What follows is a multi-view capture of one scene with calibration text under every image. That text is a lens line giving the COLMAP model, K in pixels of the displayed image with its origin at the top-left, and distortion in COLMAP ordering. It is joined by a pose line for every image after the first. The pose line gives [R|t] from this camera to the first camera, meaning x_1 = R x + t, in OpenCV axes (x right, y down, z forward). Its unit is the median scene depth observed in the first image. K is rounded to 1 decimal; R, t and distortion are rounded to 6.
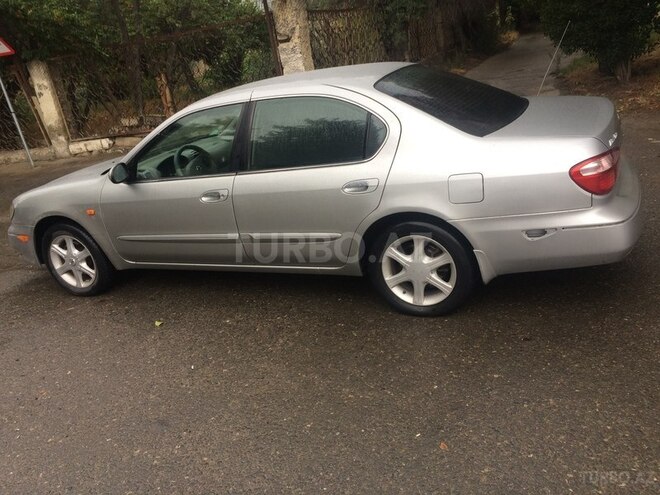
lens RADIAL K [[563.9, 0, 327.7], [0, 563.9, 246.7], [0, 0, 1]] dist [0.046087, -0.021525]
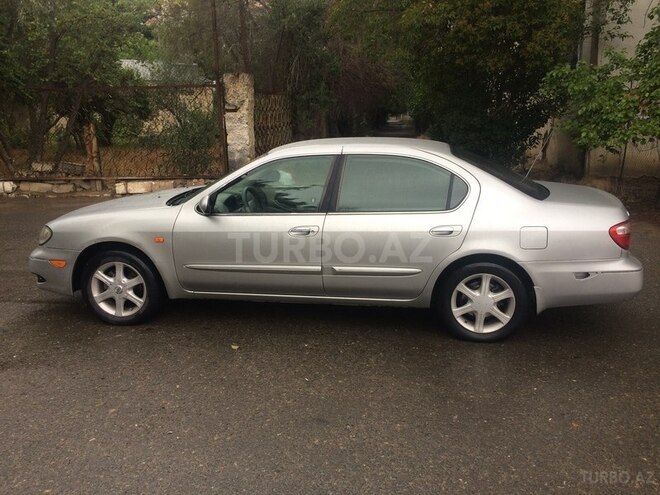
lens RADIAL K [[563.9, 0, 333.7], [0, 563.9, 244.4], [0, 0, 1]] dist [0.046087, -0.021525]
pose [[0.954512, 0.081127, 0.286923, -0.468913], [-0.038341, 0.987681, -0.151714, 0.105062], [-0.295697, 0.133812, 0.945864, -0.078962]]
